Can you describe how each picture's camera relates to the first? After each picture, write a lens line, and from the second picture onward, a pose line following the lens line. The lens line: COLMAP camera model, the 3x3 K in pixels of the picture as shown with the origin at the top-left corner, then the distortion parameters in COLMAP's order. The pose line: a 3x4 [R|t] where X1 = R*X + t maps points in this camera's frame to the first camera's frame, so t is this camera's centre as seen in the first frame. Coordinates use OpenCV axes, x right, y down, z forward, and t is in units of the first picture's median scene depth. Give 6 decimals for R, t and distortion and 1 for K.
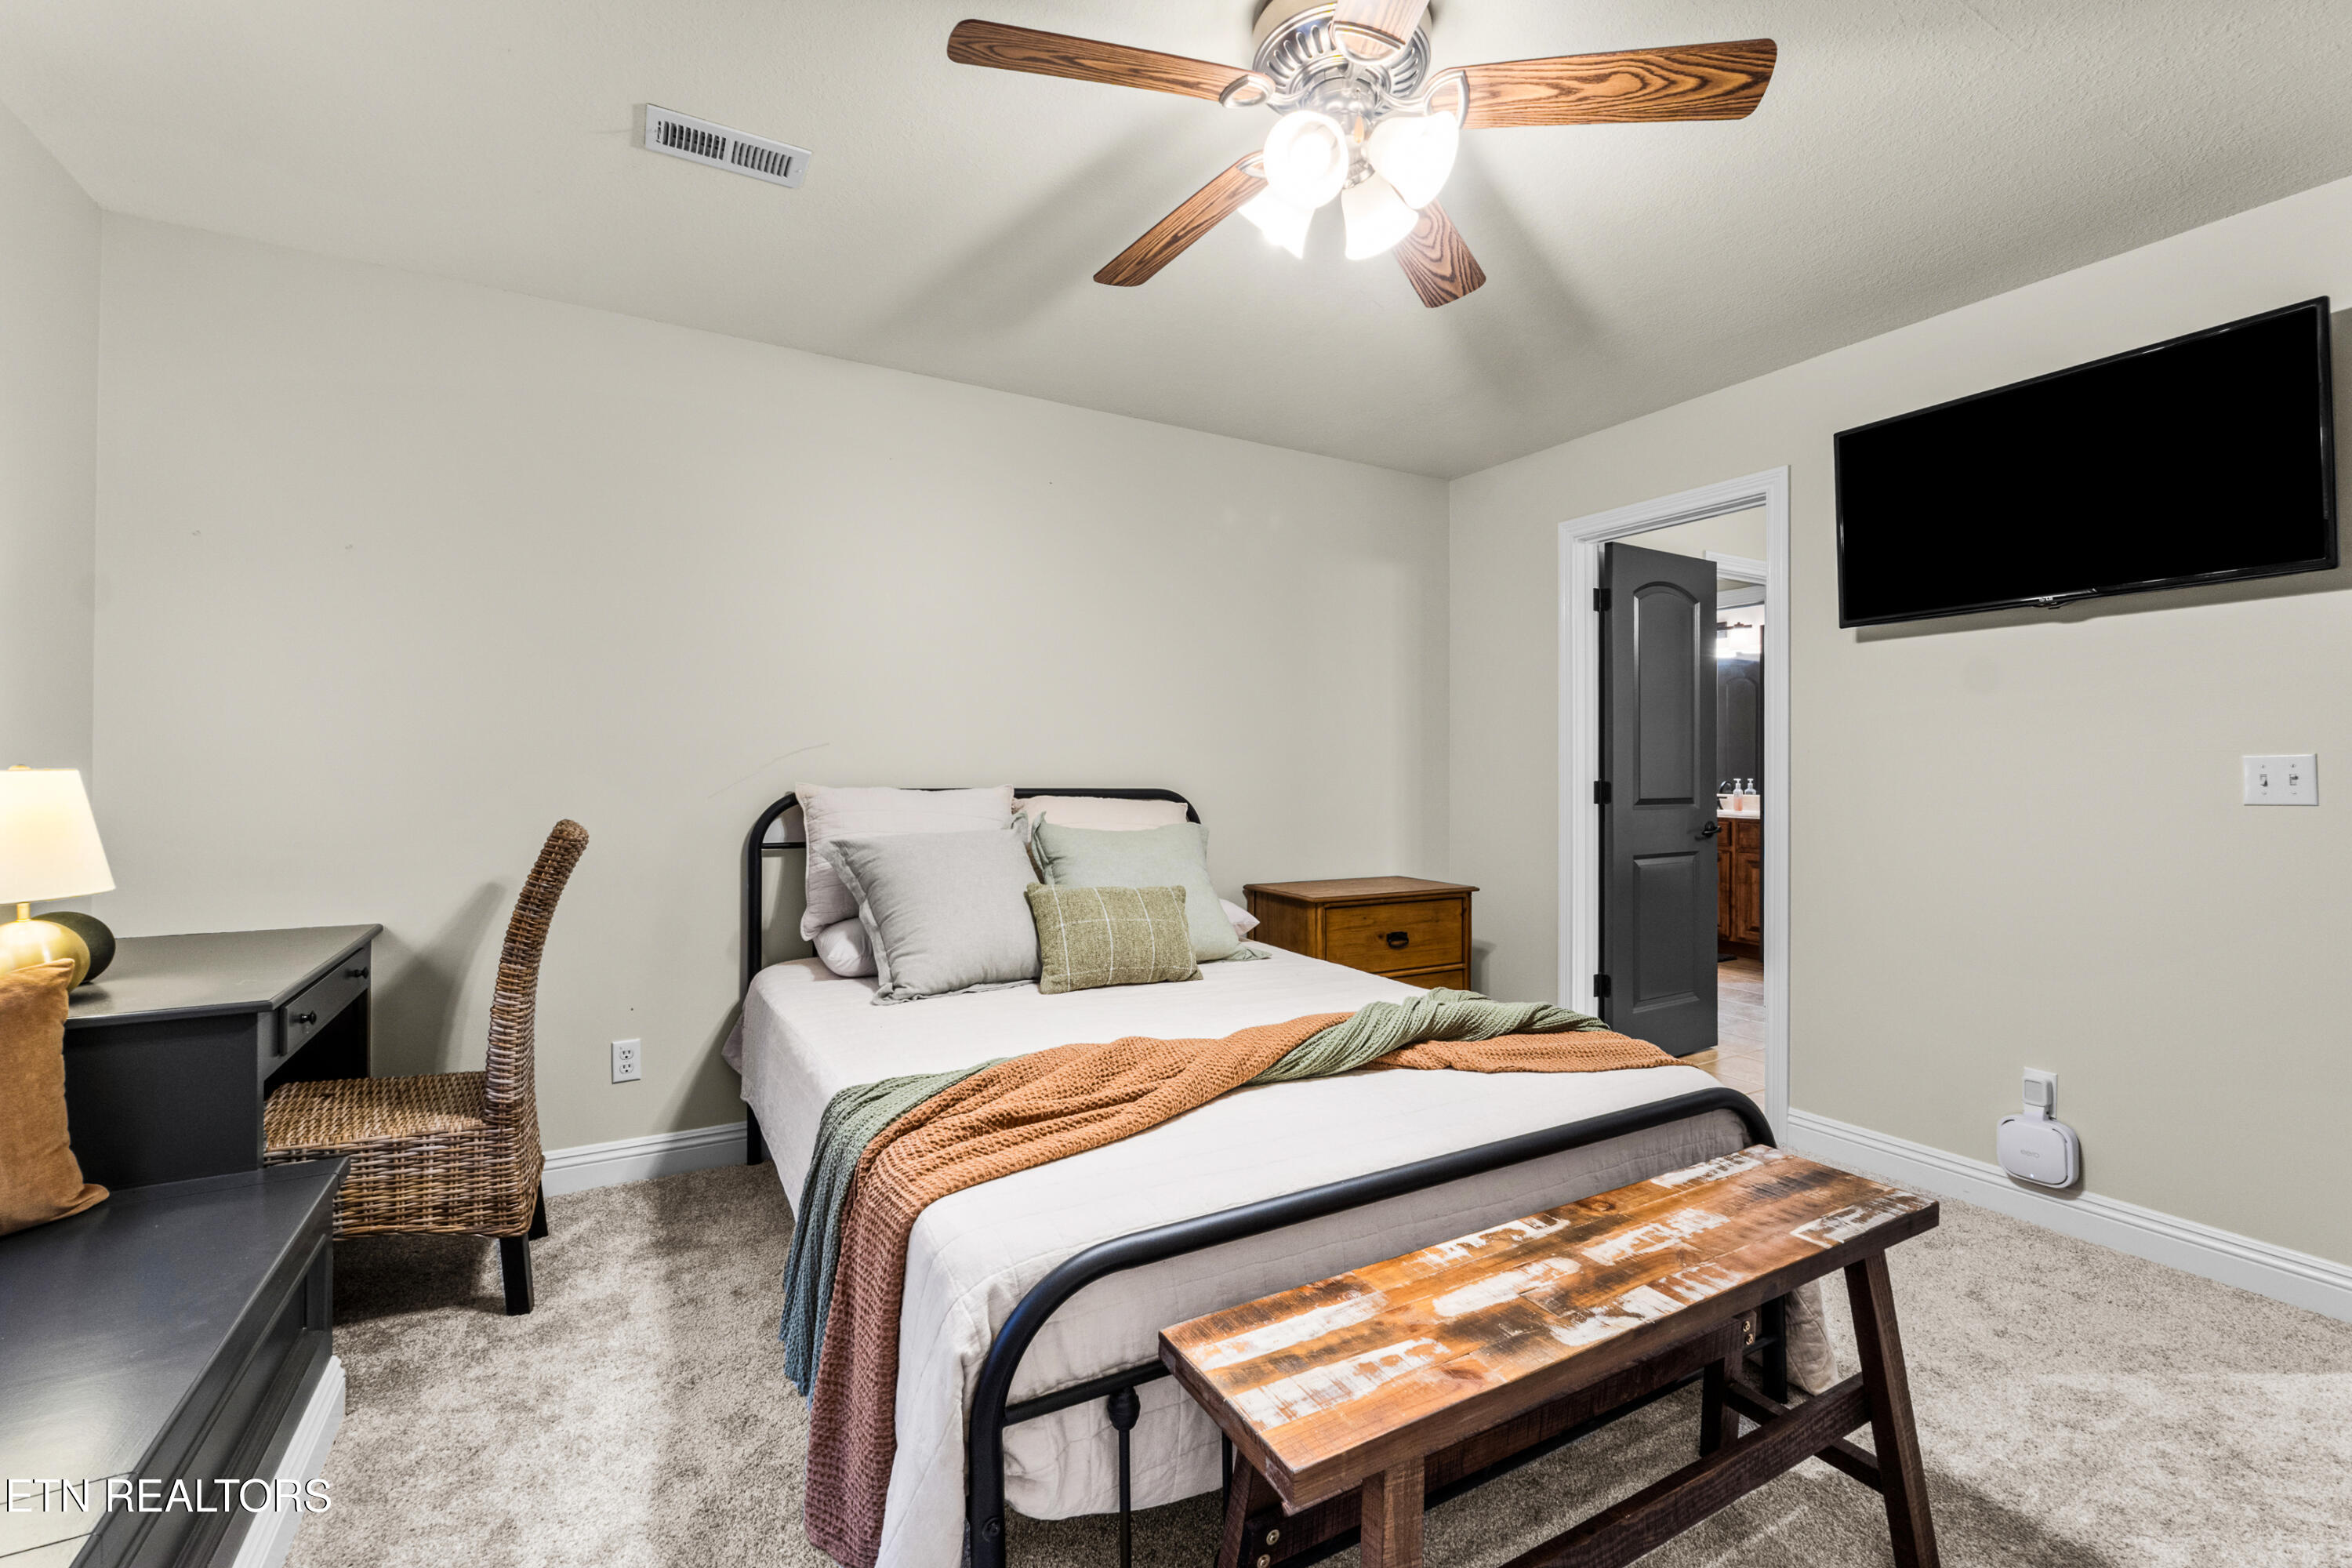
lens RADIAL K [[998.0, 0, 1164.3], [0, 998.0, 766.0], [0, 0, 1]] dist [-0.005954, 0.000134]
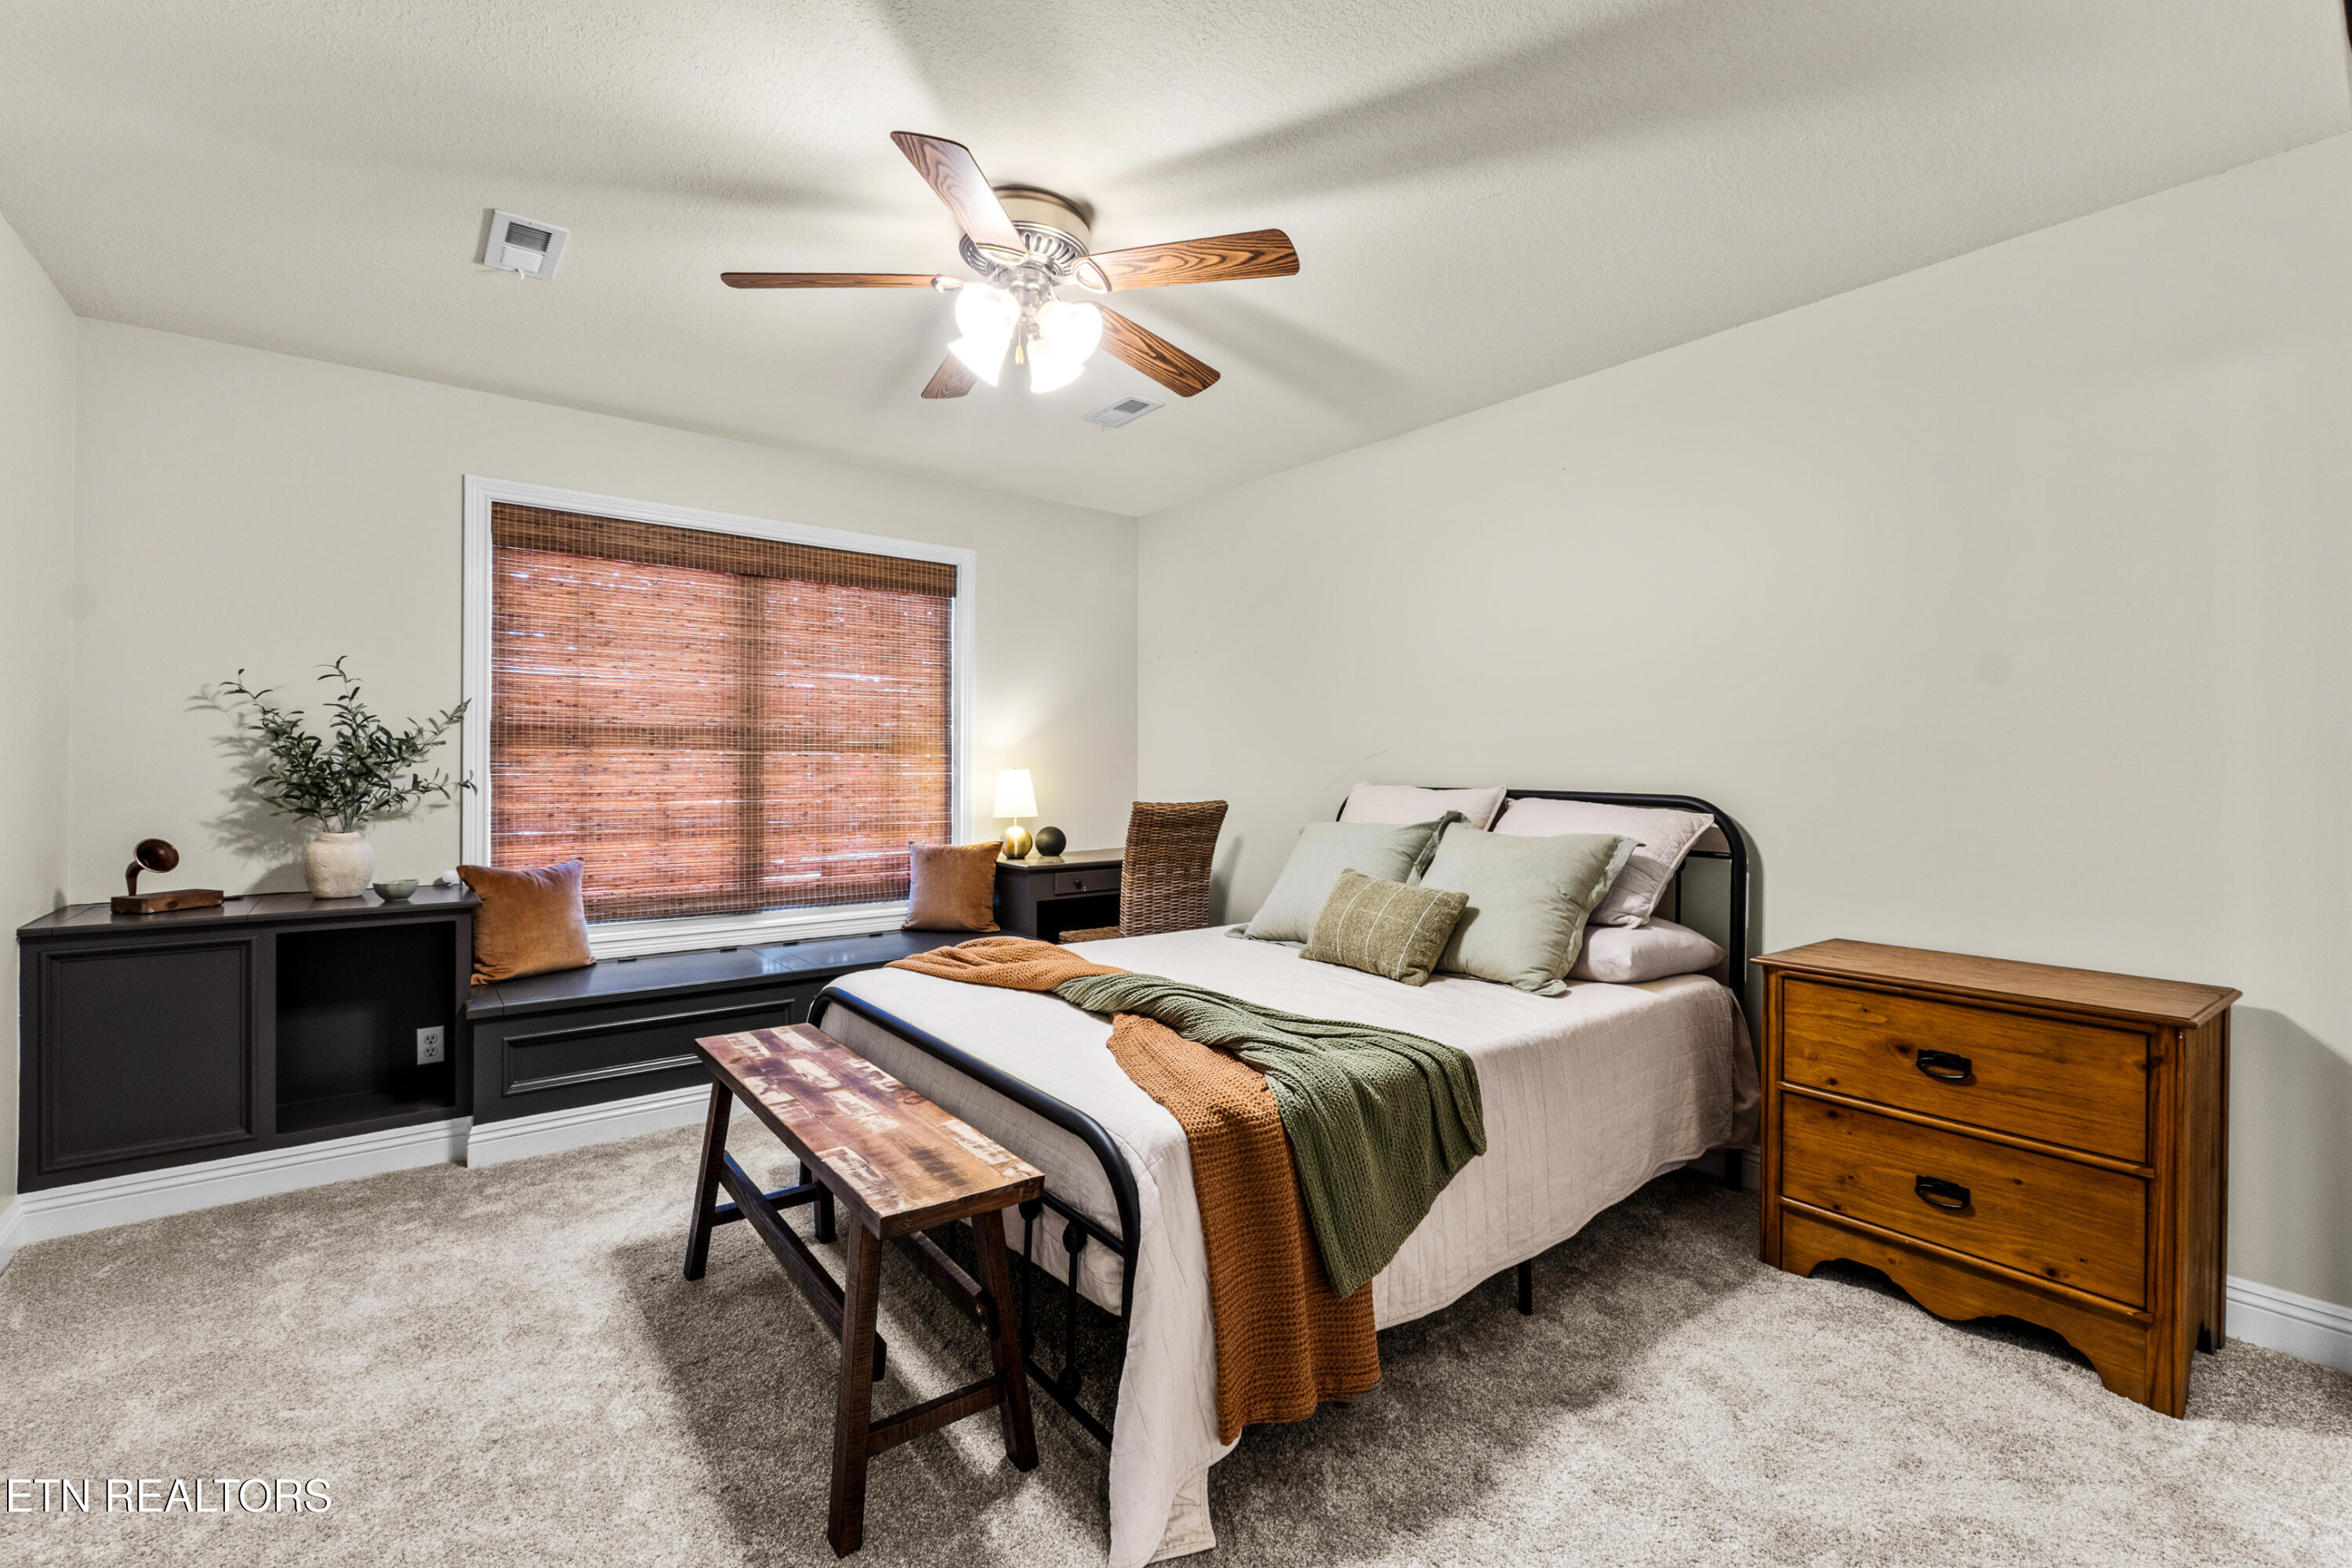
lens RADIAL K [[998.0, 0, 1164.3], [0, 998.0, 766.0], [0, 0, 1]] dist [-0.005954, 0.000134]
pose [[0.147570, -0.005008, -0.989039, 1.841303], [-0.001519, 0.999985, -0.005291, 0.010806], [0.989050, 0.002283, 0.147560, 1.173297]]
